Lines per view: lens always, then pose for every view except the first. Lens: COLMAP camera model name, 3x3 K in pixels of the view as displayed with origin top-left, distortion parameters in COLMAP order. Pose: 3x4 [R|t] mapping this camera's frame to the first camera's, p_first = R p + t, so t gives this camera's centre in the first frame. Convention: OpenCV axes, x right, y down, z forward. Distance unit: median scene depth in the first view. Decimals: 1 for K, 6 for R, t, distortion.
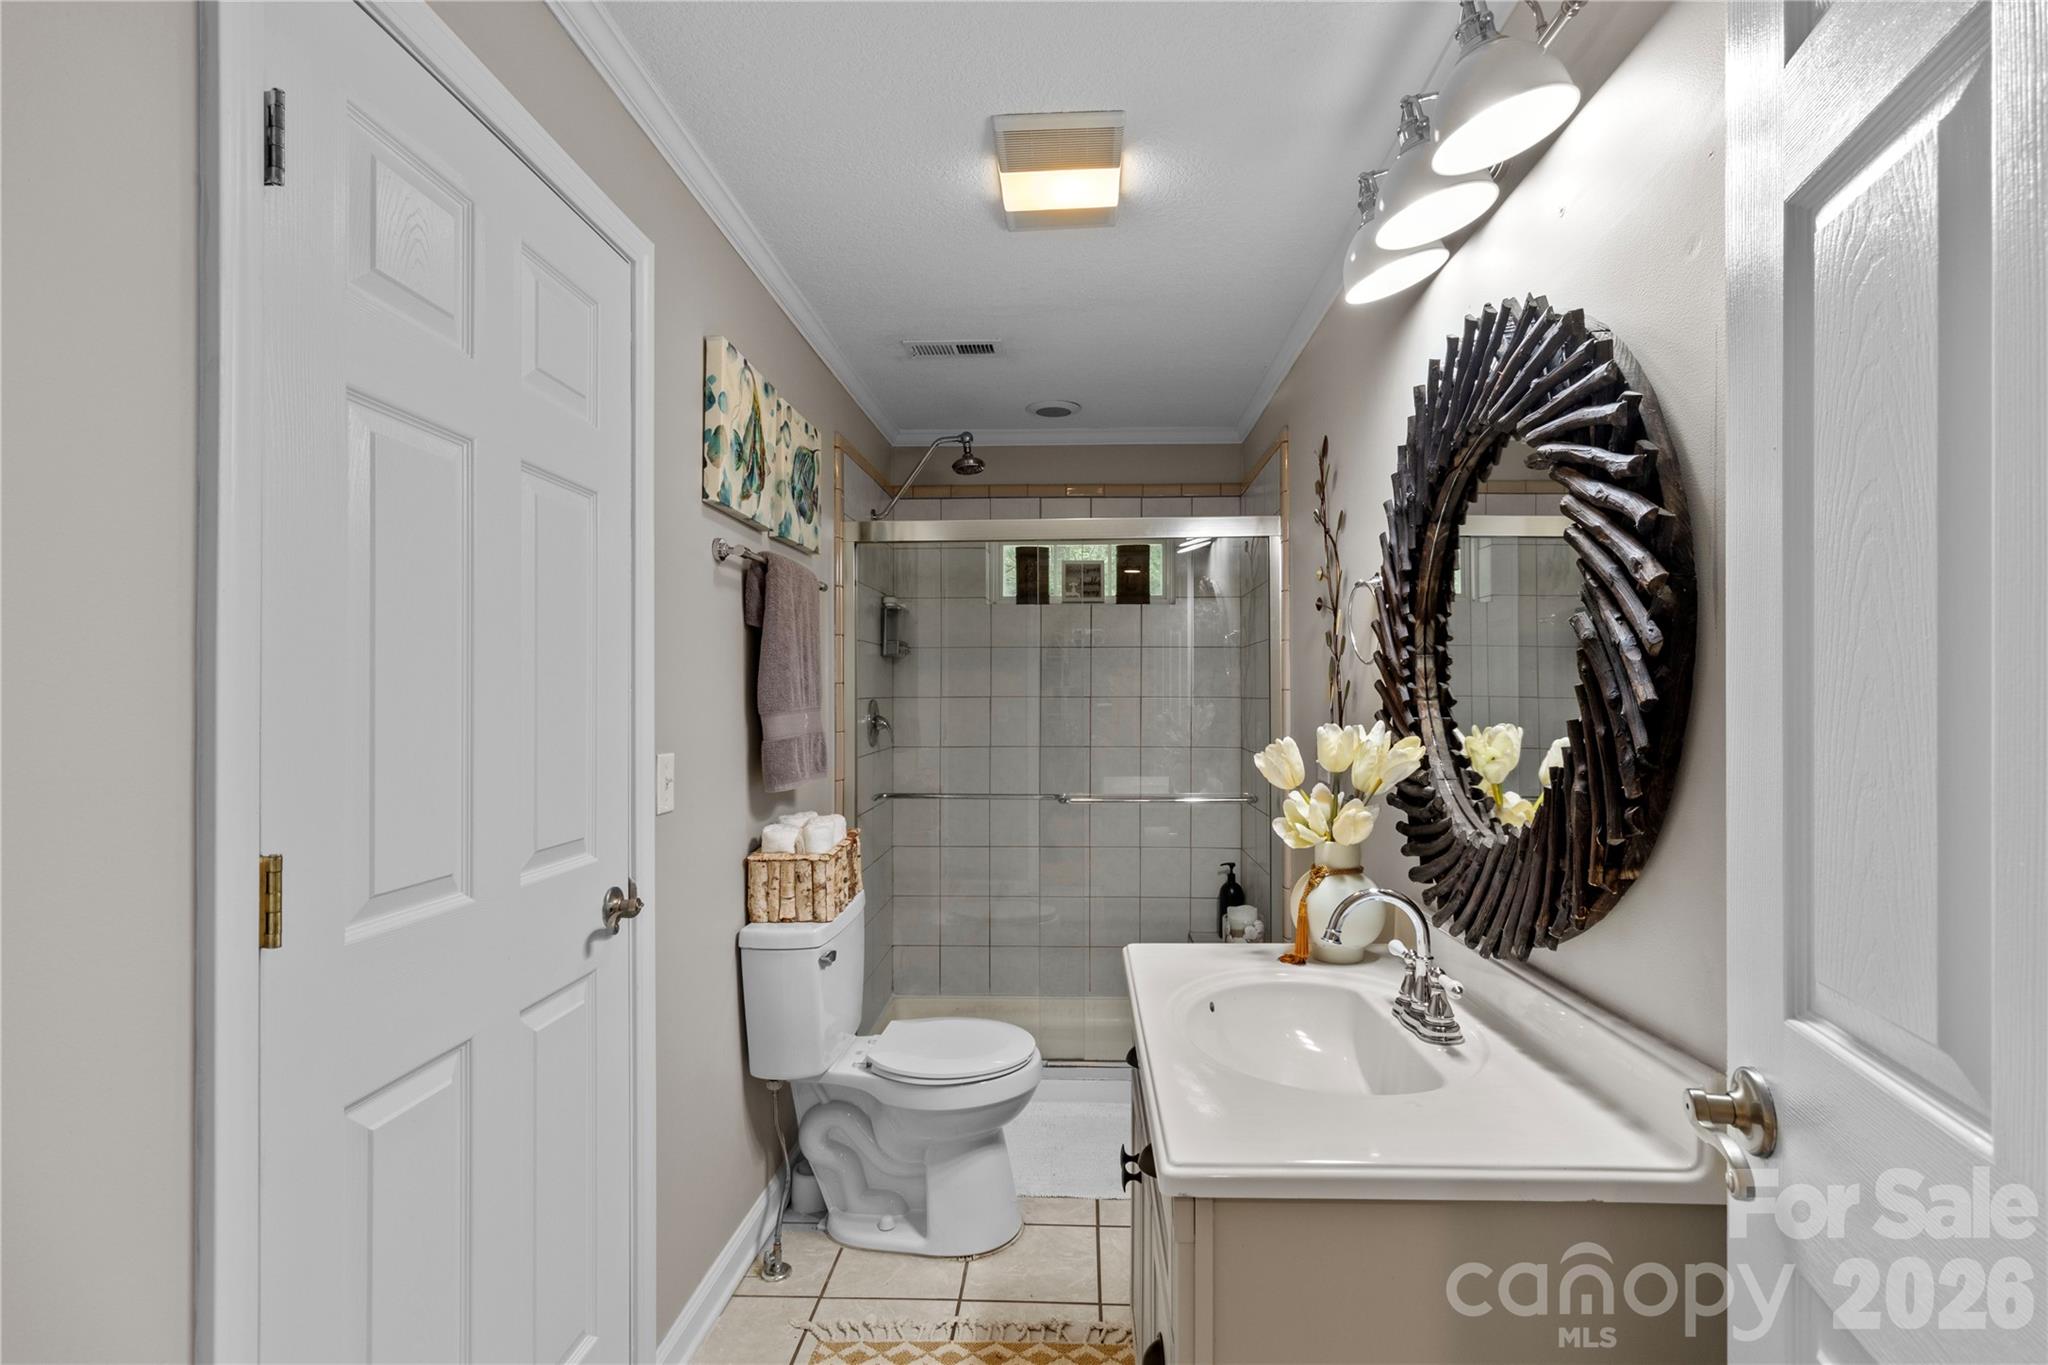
lens RADIAL K [[947.3, 0, 1024.2], [0, 947.3, 695.3], [0, 0, 1]] dist [-0.001682, -0.000245]
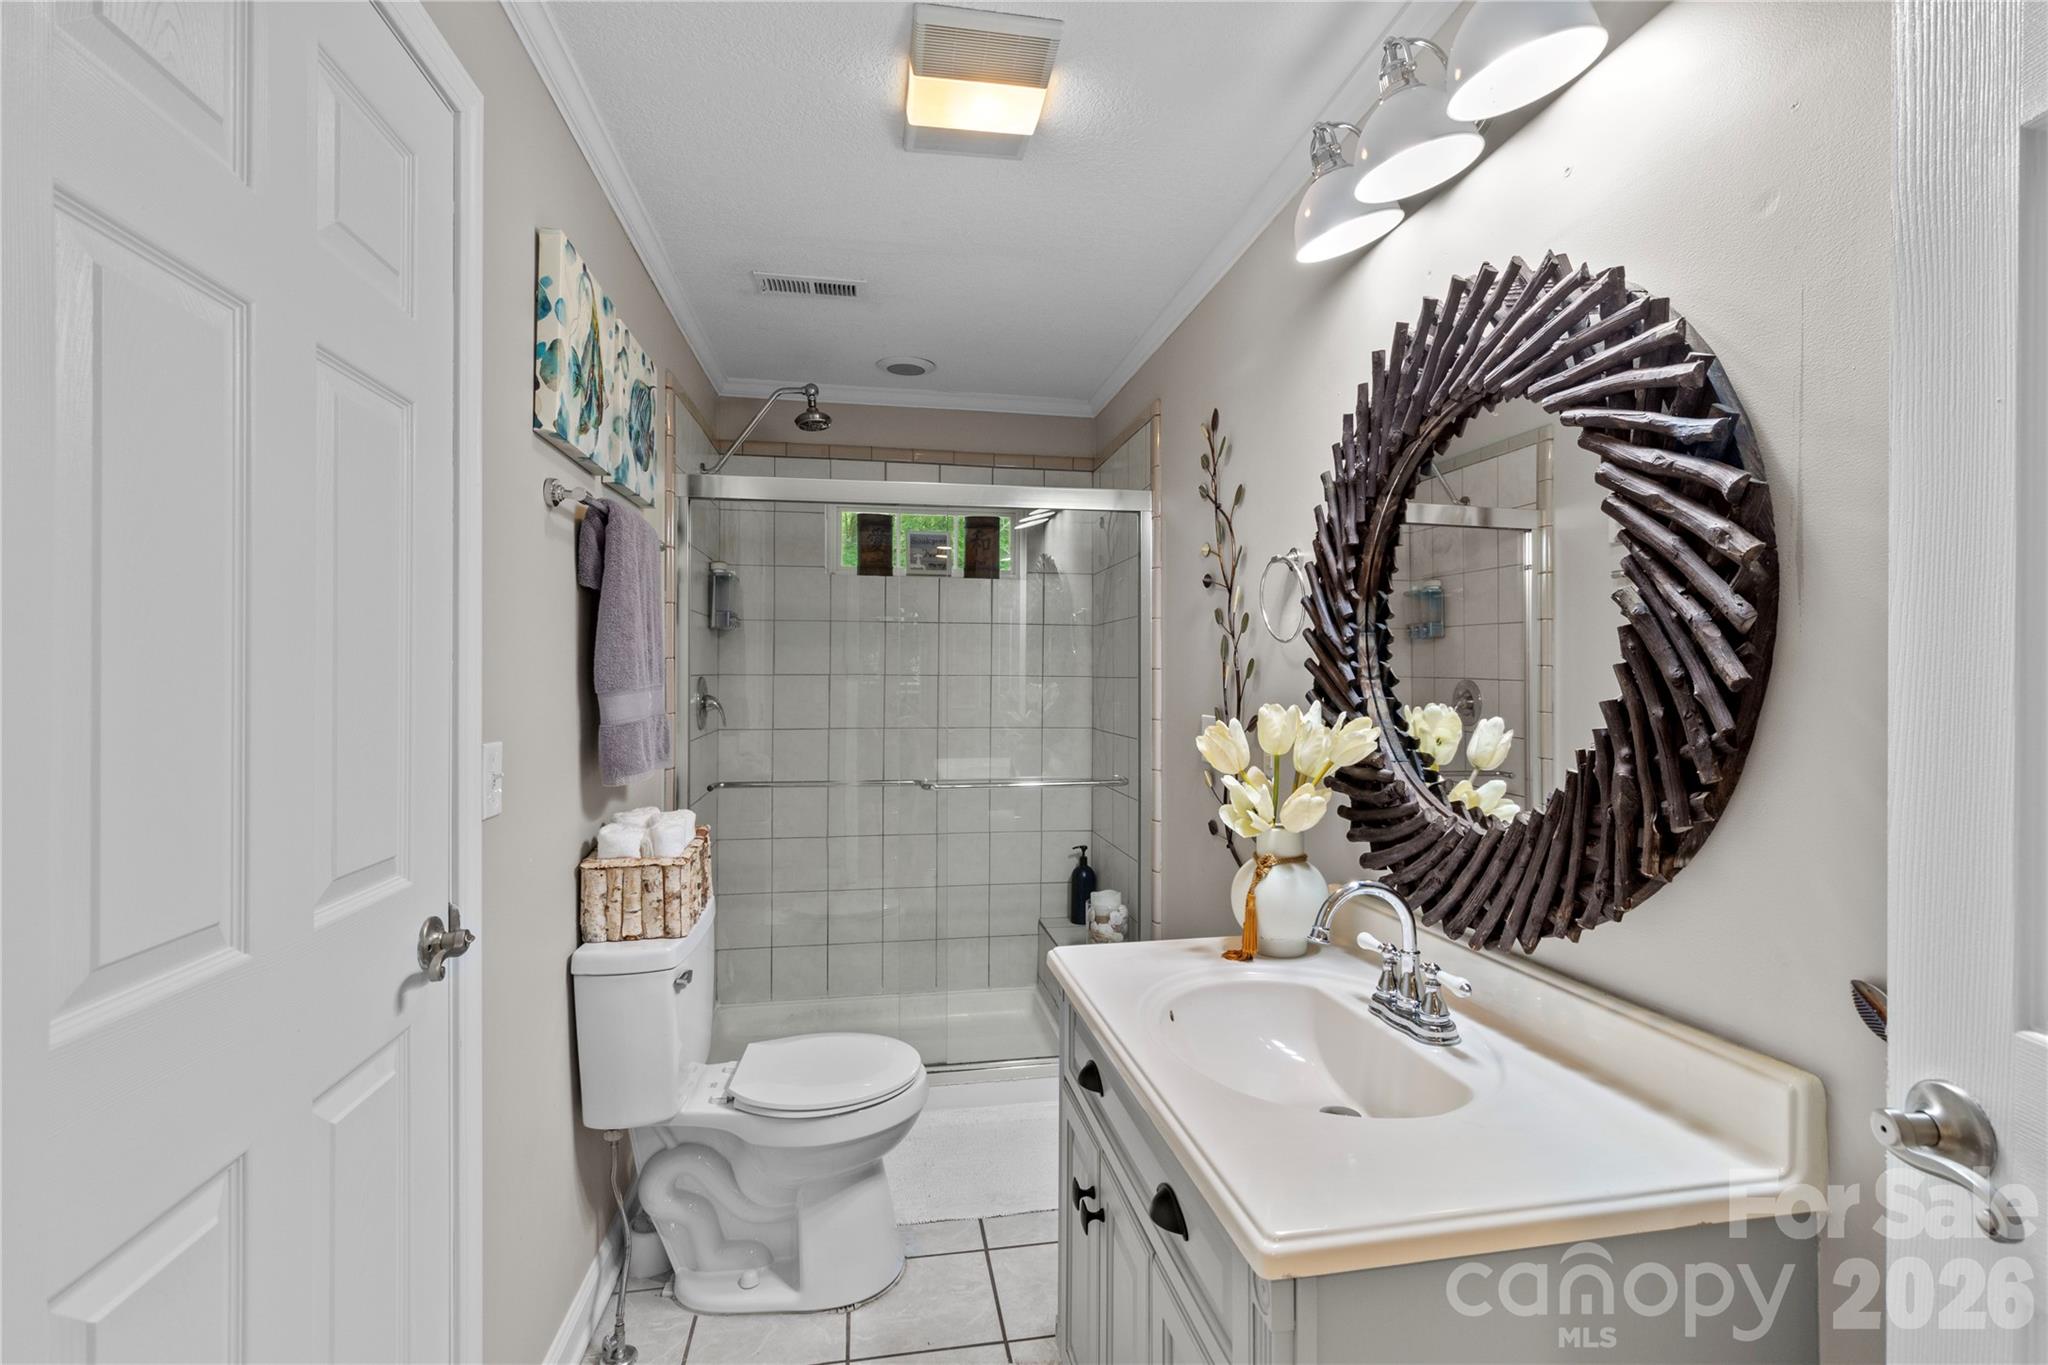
lens RADIAL K [[947.3, 0, 1029.1], [0, 947.3, 678.0], [0, 0, 1]] dist [-0.001682, -0.000245]
pose [[0.973926, 0.005126, 0.226809, -0.118657], [-0.005859, 0.999980, 0.002560, 0.002772], [-0.226791, -0.003822, 0.973936, 0.122515]]
